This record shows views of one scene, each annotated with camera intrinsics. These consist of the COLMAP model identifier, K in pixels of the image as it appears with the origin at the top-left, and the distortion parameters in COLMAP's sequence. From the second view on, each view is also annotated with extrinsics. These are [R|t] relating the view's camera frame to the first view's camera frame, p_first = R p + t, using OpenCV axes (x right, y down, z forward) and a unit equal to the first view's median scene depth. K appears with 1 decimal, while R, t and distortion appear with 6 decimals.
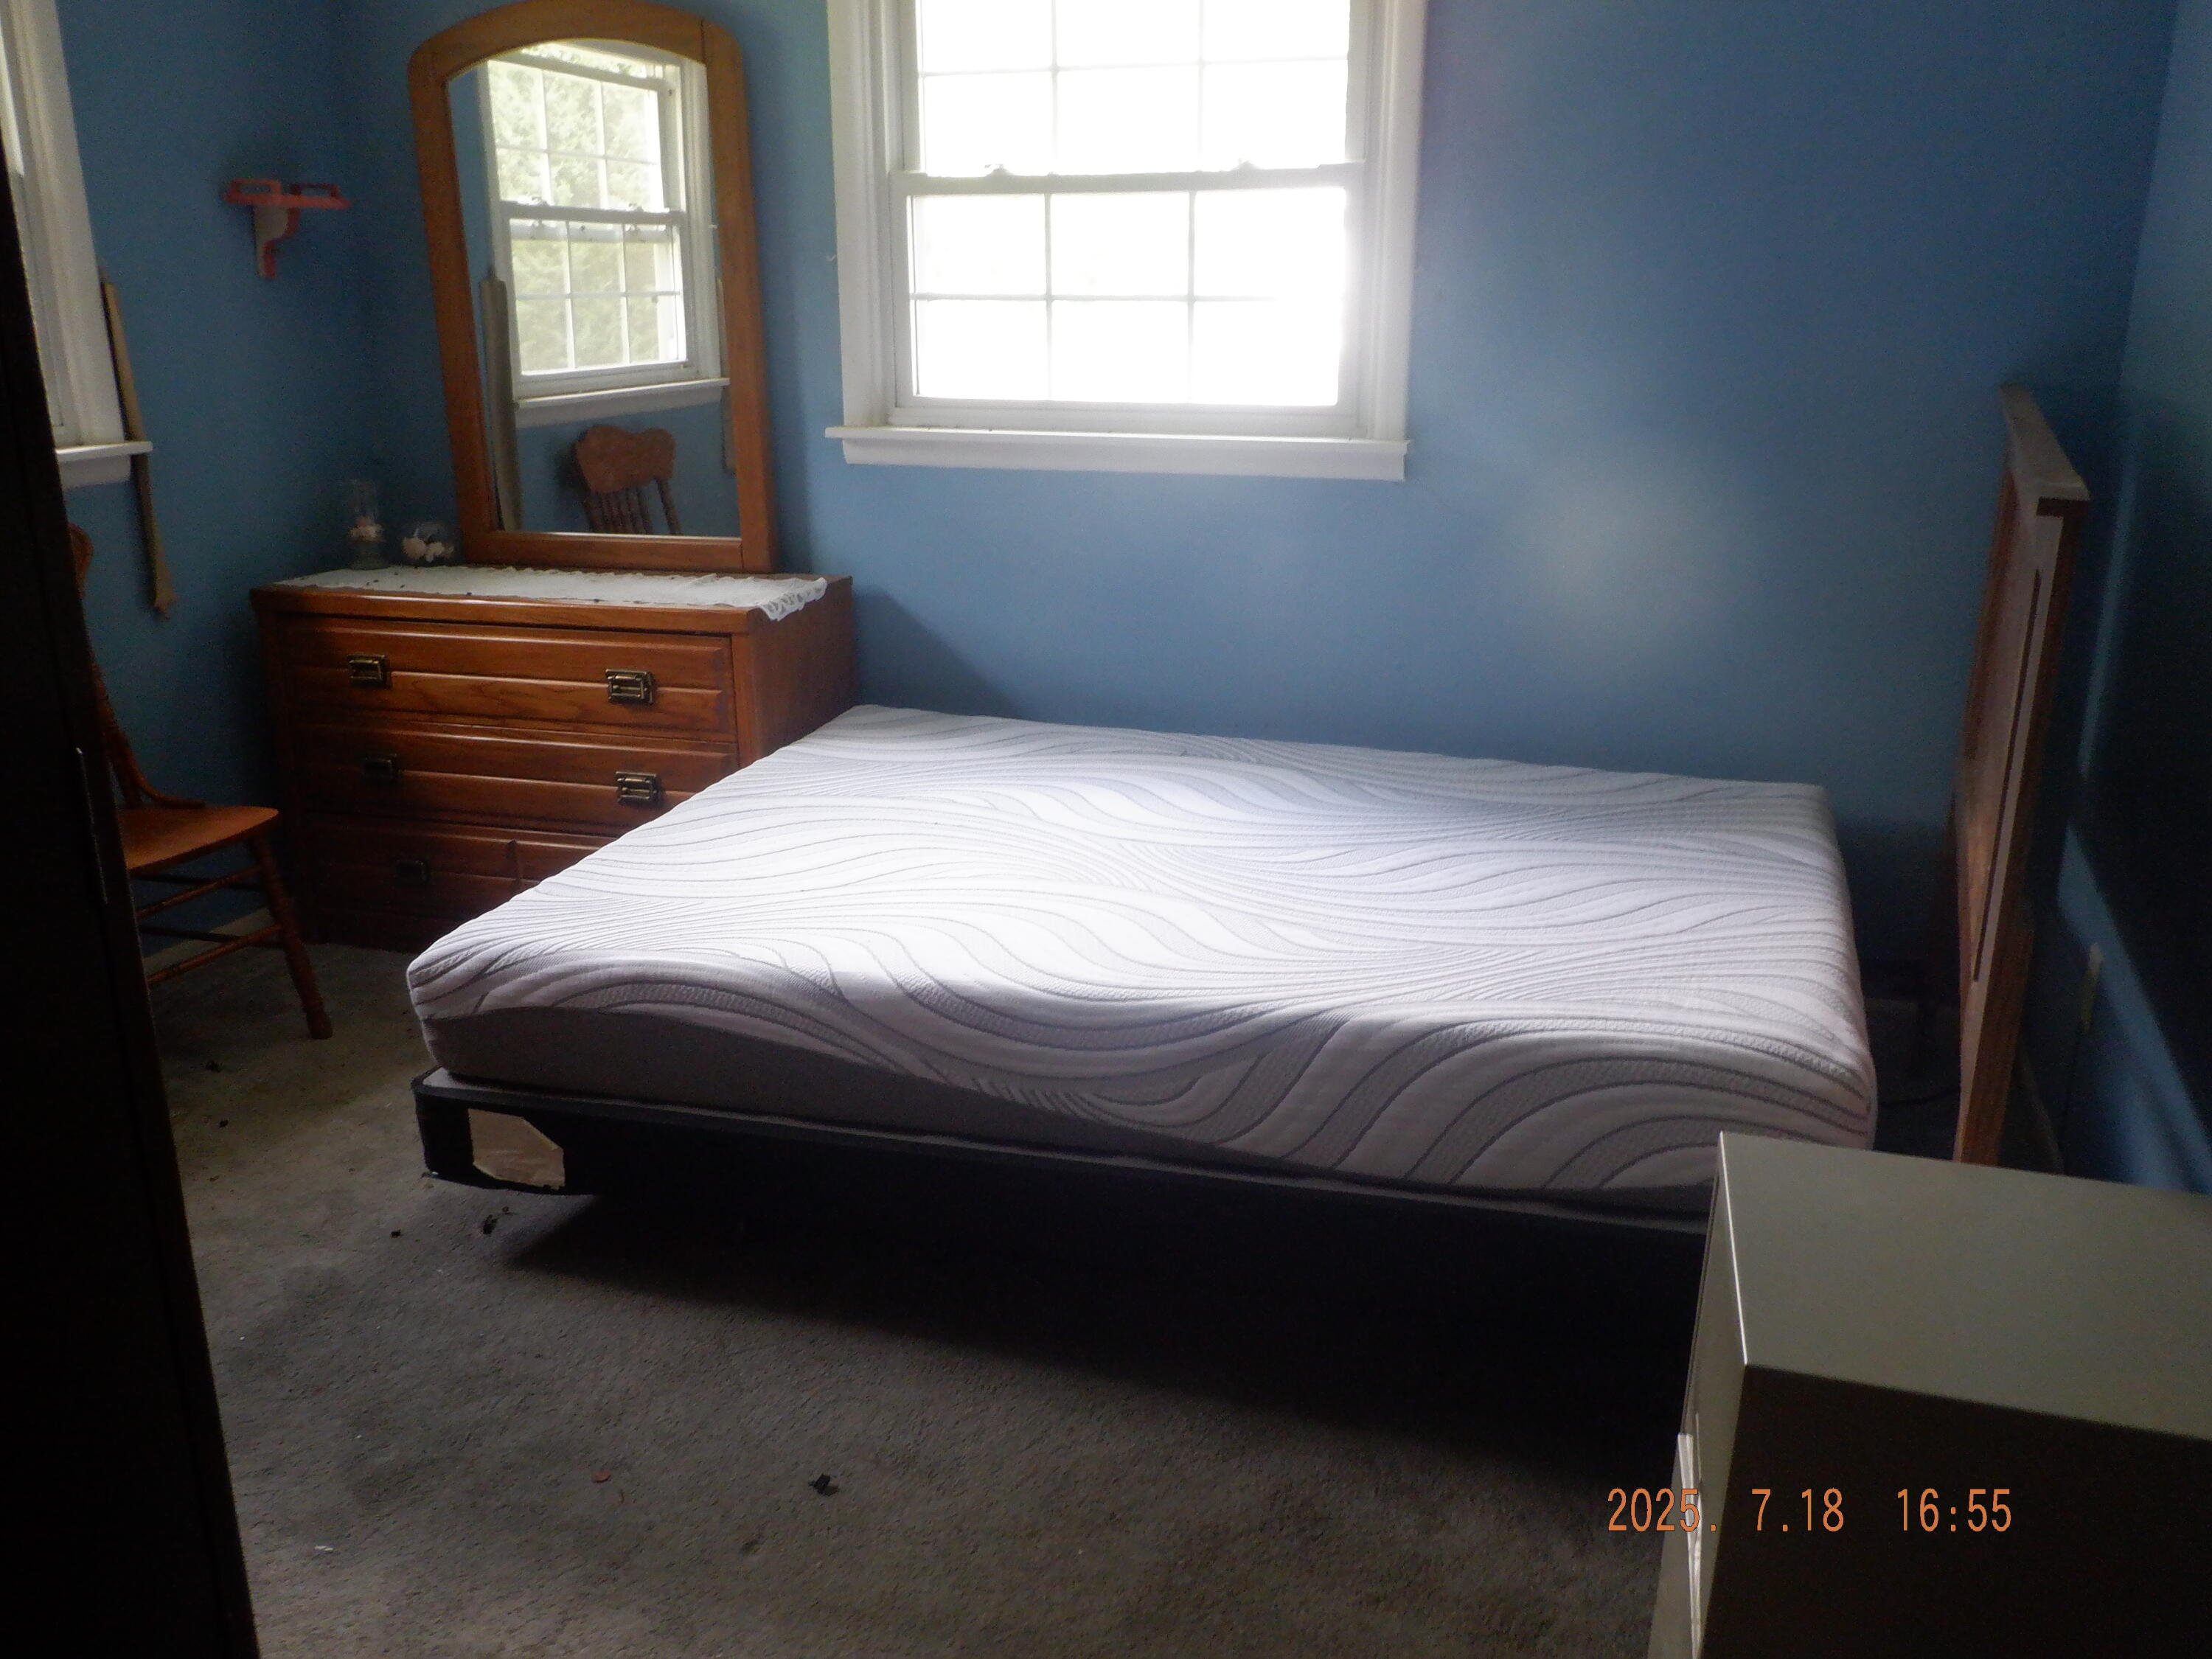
lens RADIAL K [[1849.6, 0, 1106.0], [0, 1849.6, 829.5], [0, 0, 1]] dist [0.007459, -0.014127]
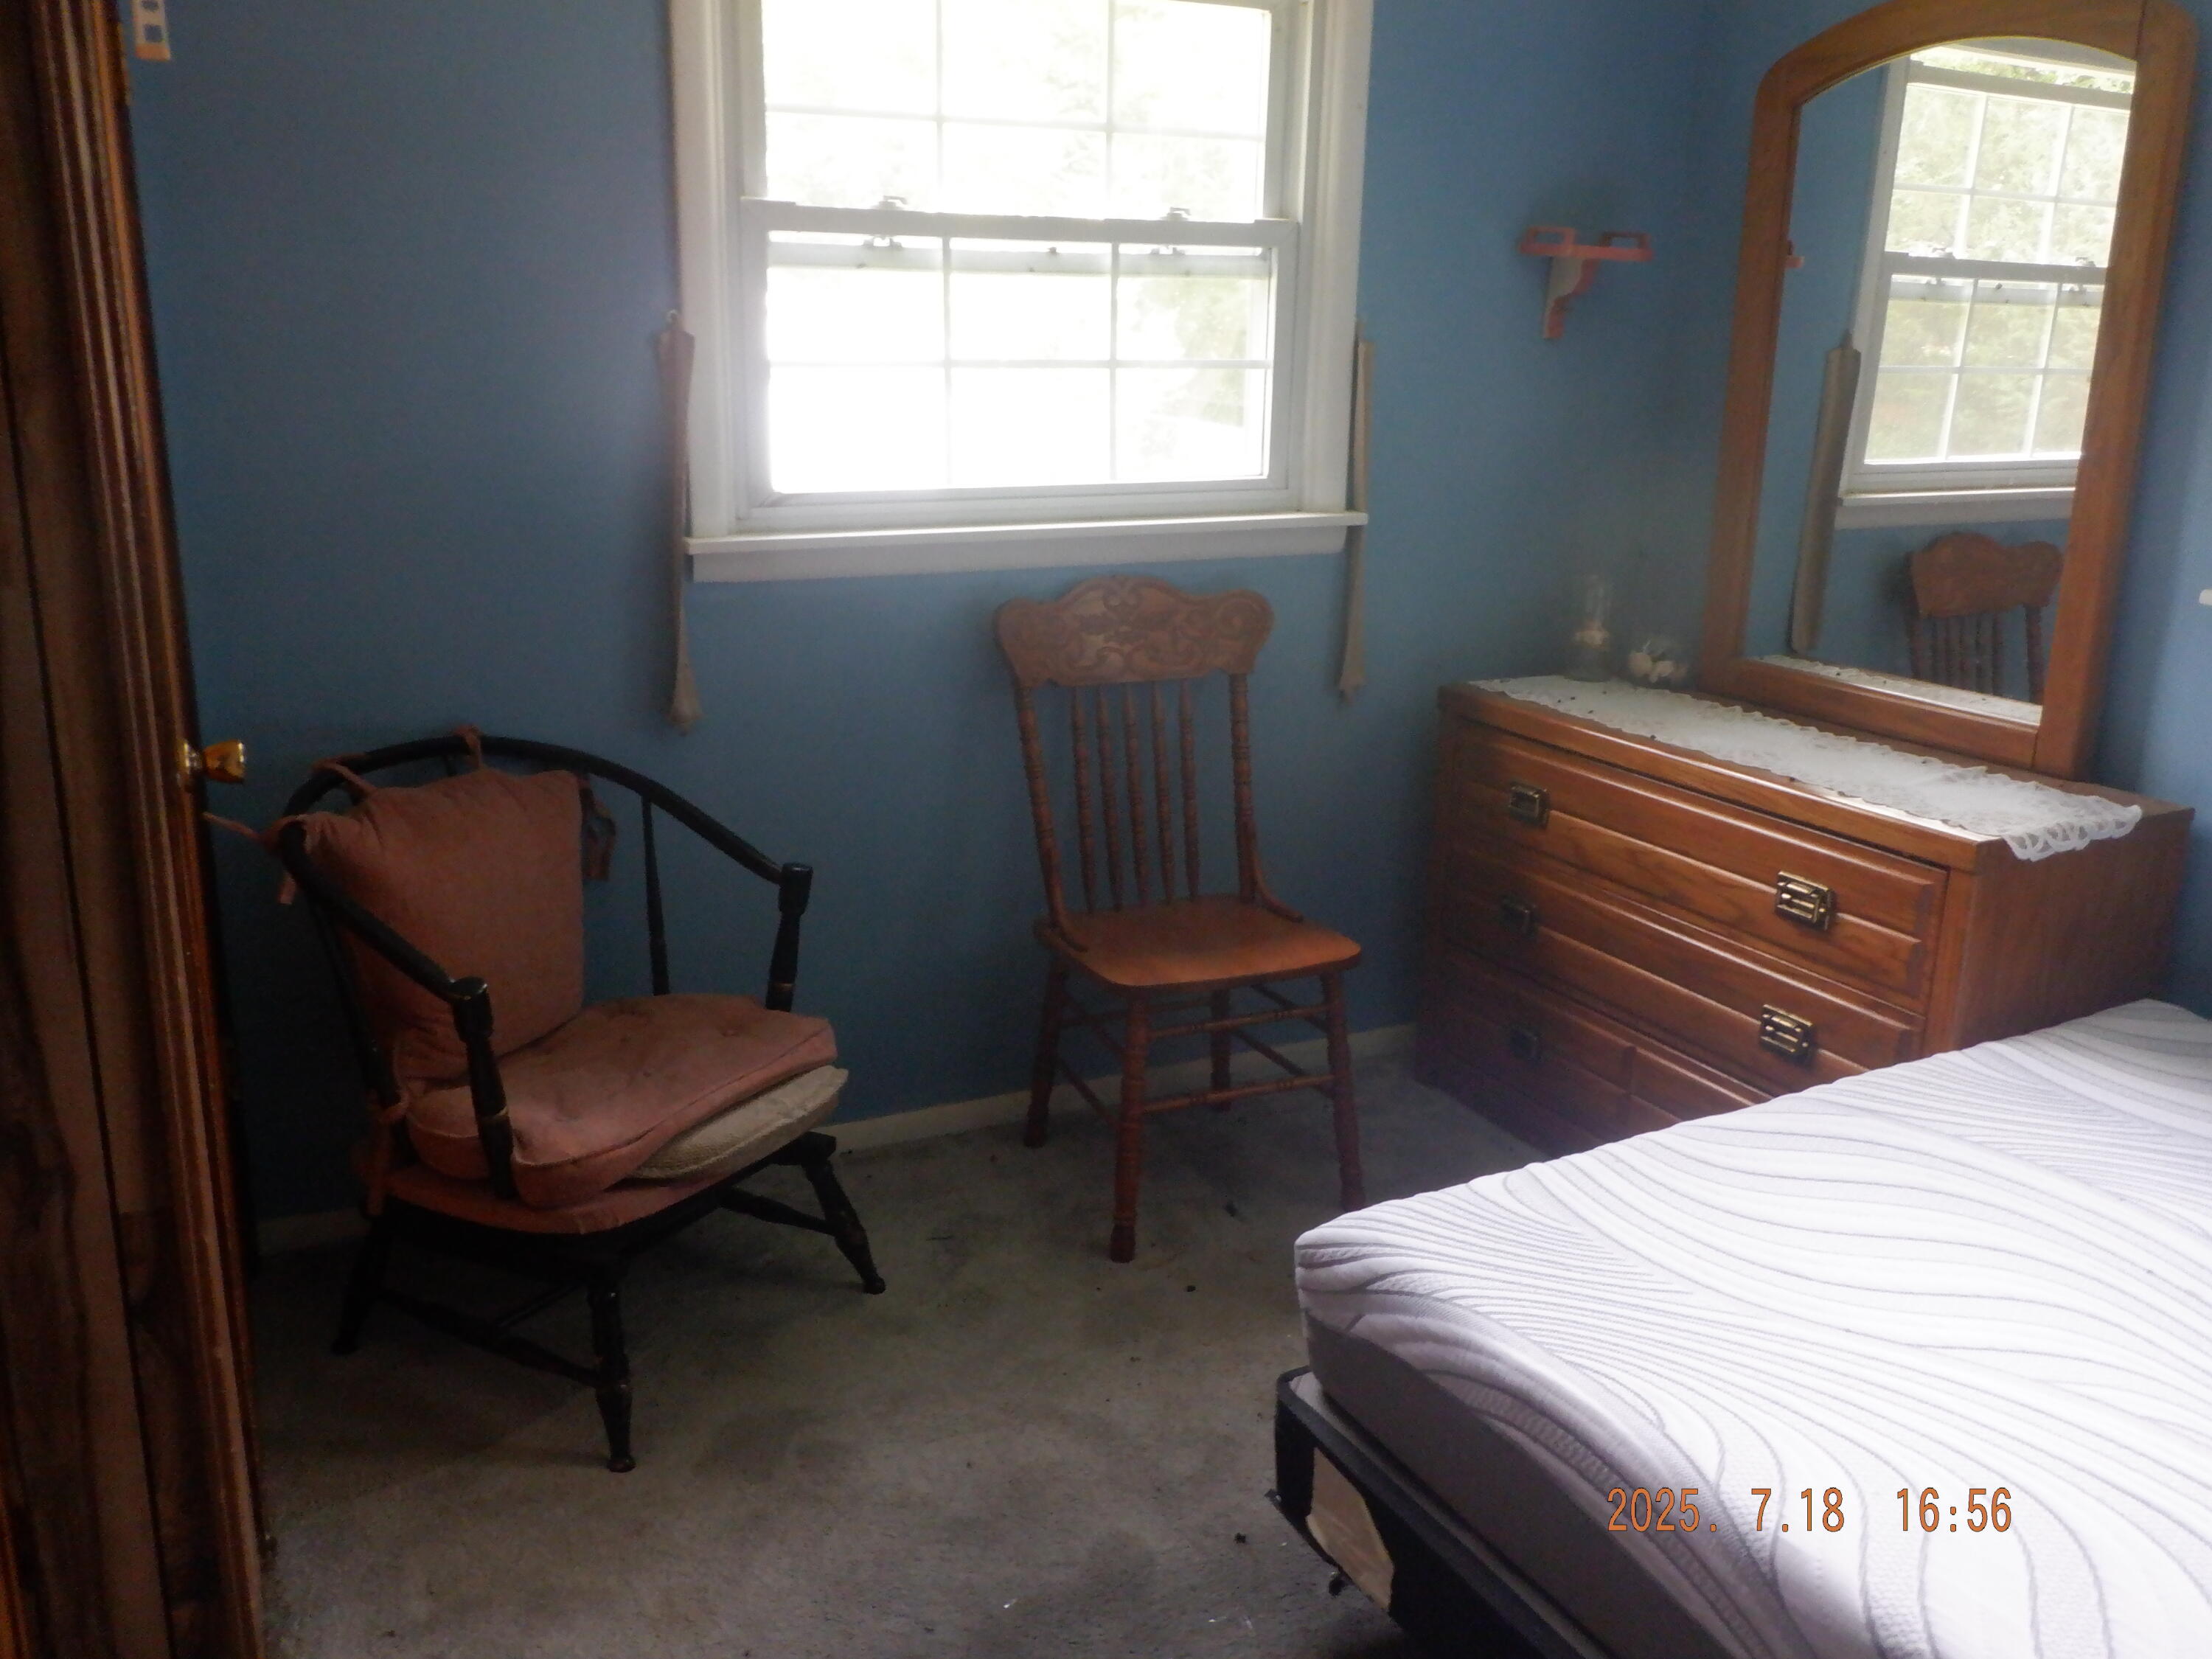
lens RADIAL K [[1849.6, 0, 1106.0], [0, 1849.6, 829.5], [0, 0, 1]] dist [0.007459, -0.014127]
pose [[0.715101, 0.211408, -0.666286, 0.030807], [-0.228179, 0.971555, 0.063370, -0.087212], [0.660730, 0.106717, 0.742999, 0.256569]]
